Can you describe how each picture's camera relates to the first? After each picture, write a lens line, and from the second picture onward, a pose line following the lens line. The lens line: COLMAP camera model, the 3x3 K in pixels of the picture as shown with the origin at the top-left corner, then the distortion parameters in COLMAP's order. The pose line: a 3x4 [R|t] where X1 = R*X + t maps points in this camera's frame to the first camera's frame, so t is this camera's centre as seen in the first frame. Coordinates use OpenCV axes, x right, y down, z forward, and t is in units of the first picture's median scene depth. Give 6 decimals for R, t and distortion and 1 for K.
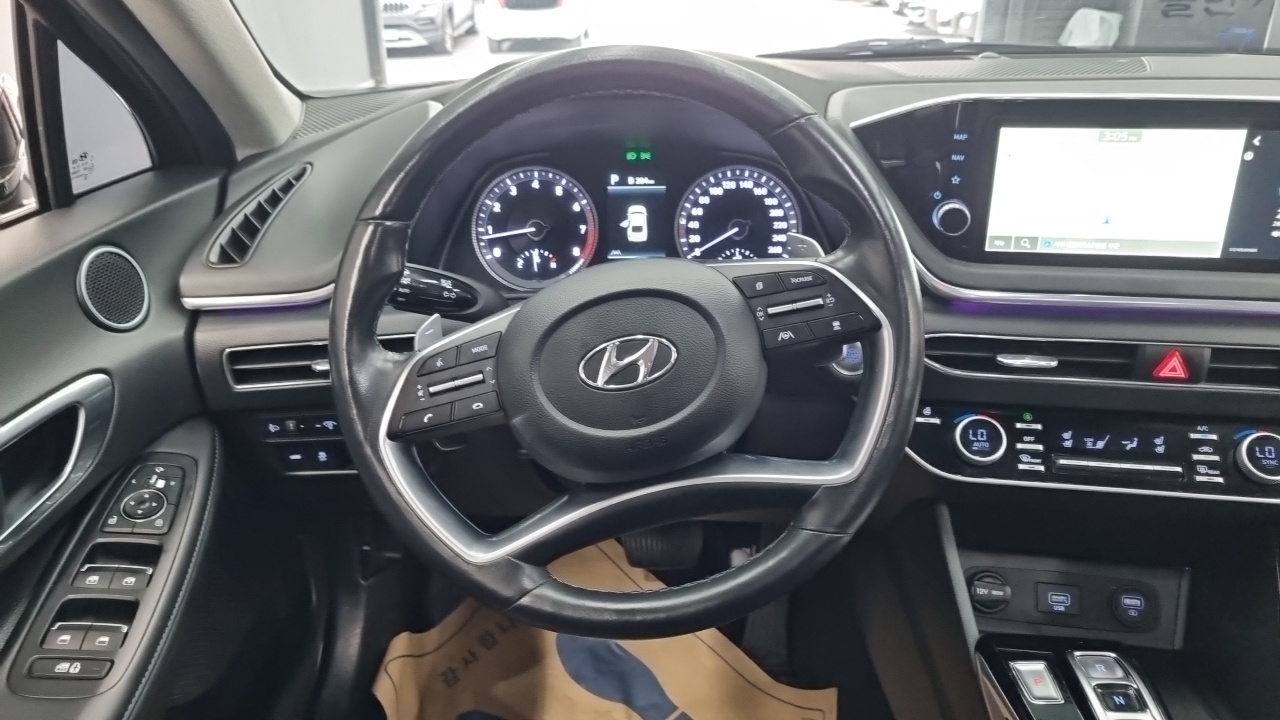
lens RADIAL K [[993.3, 0, 627.3], [0, 993.3, 351.2], [0, 0, 1]] dist [0.025080, -0.003752]
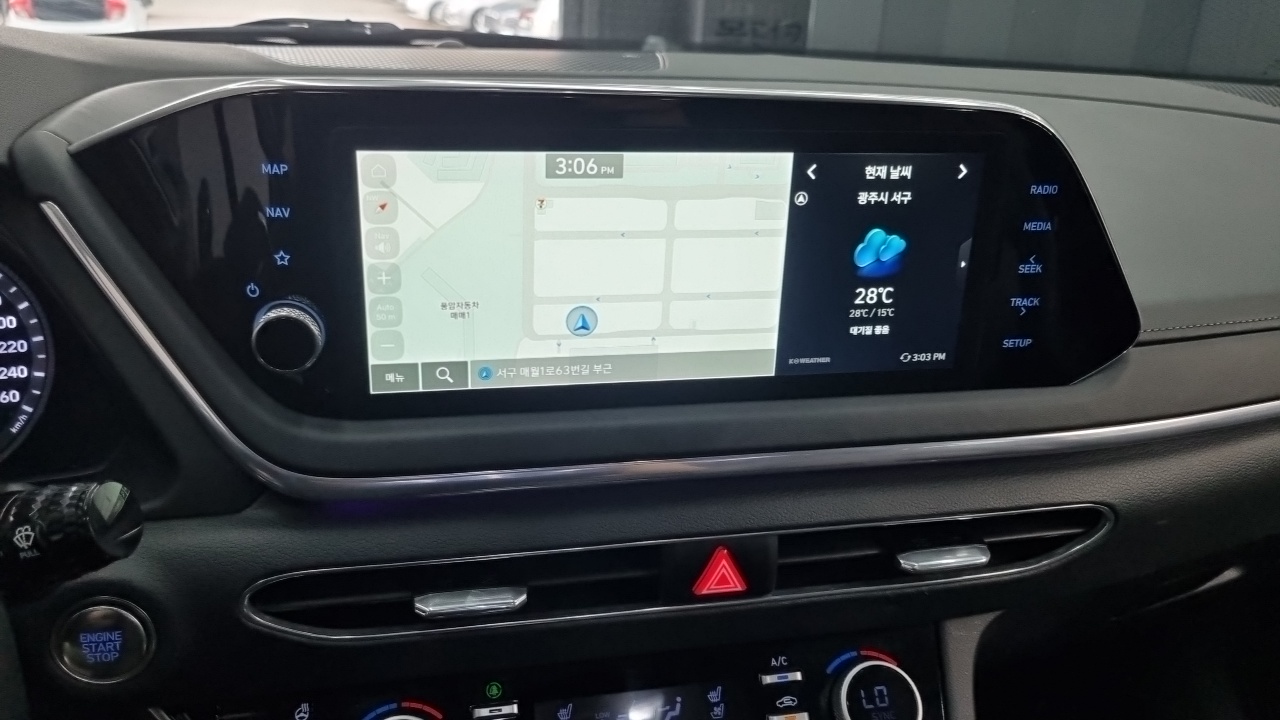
lens RADIAL K [[993.3, 0, 639.6], [0, 993.3, 347.3], [0, 0, 1]] dist [0.025080, -0.003752]
pose [[0.926594, -0.082185, 0.366972, 0.262233], [0.093060, 0.995588, -0.012009, -0.091702], [-0.364366, 0.045278, 0.930154, 0.419252]]
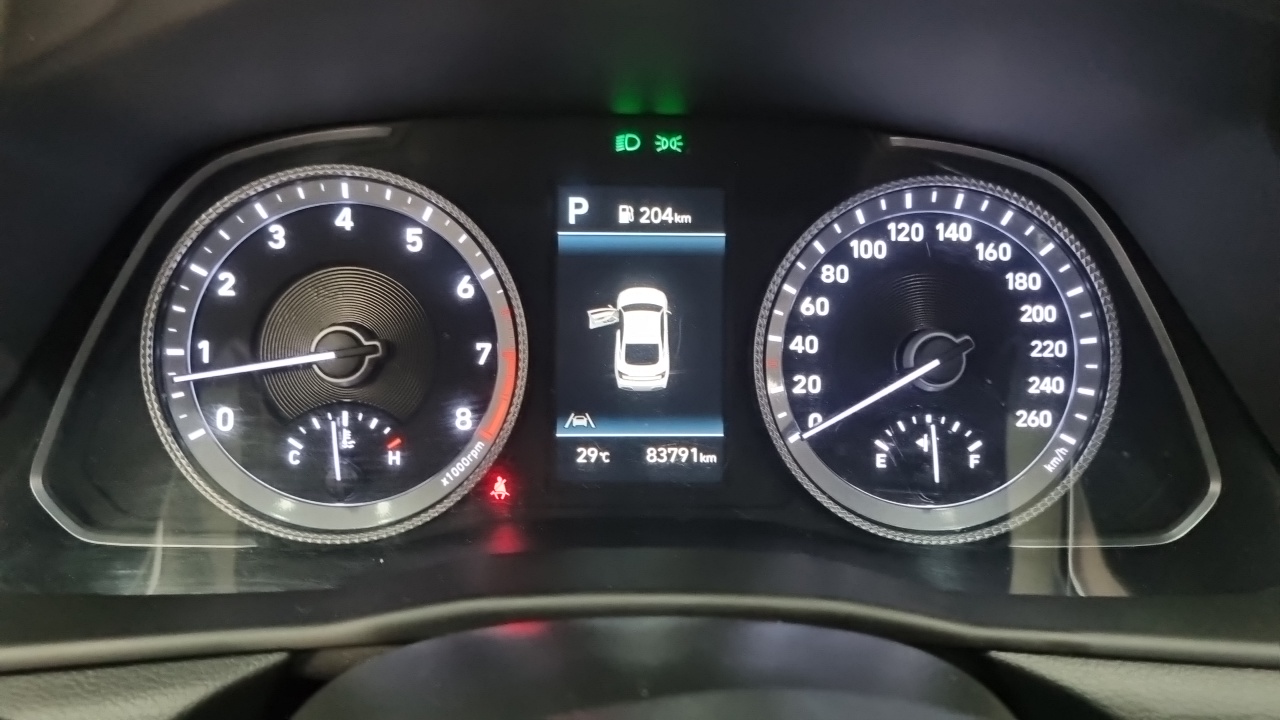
lens RADIAL K [[993.3, 0, 644.5], [0, 993.3, 361.7], [0, 0, 1]] dist [0.025080, -0.003752]
pose [[0.997466, 0.008743, 0.070604, -0.013728], [-0.008328, 0.999946, -0.006161, -0.119517], [-0.070654, 0.005558, 0.997485, 0.661851]]
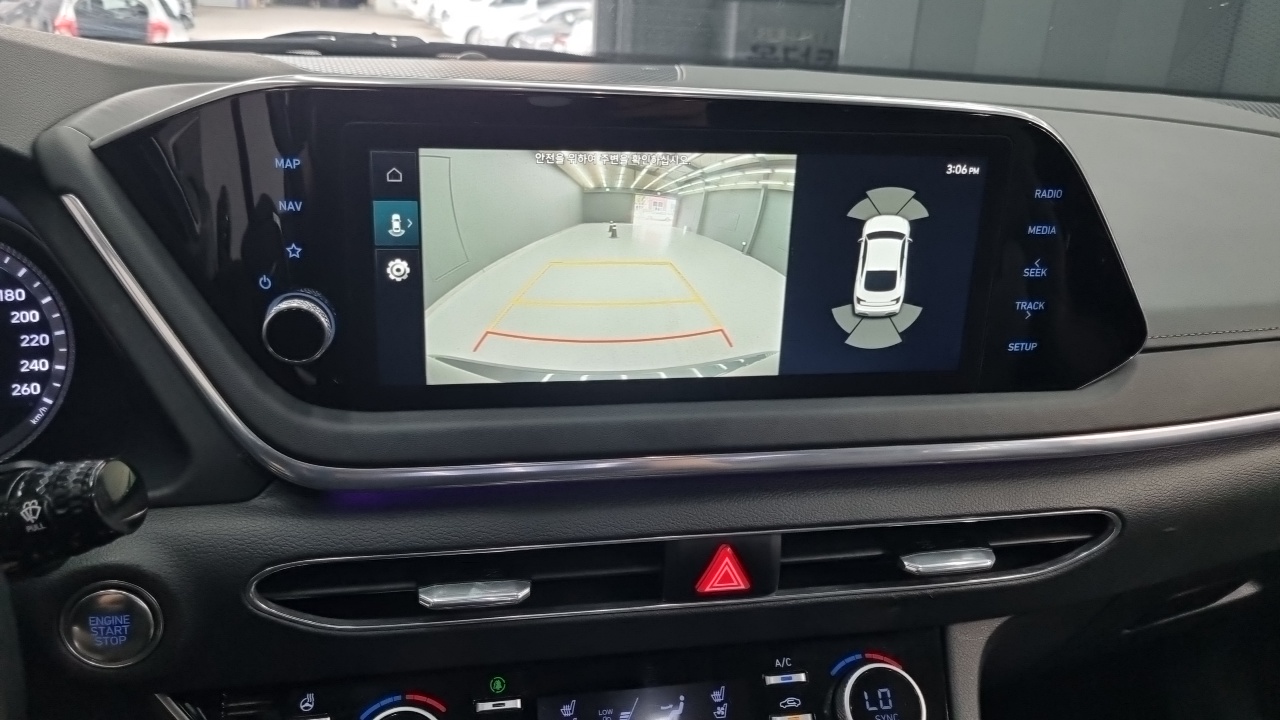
lens RADIAL K [[993.3, 0, 652.5], [0, 993.3, 347.8], [0, 0, 1]] dist [0.025080, -0.003752]
pose [[0.933886, -0.063397, 0.351907, 0.270107], [0.081404, 0.996009, -0.036596, -0.078721], [-0.348183, 0.062824, 0.935319, 0.410480]]
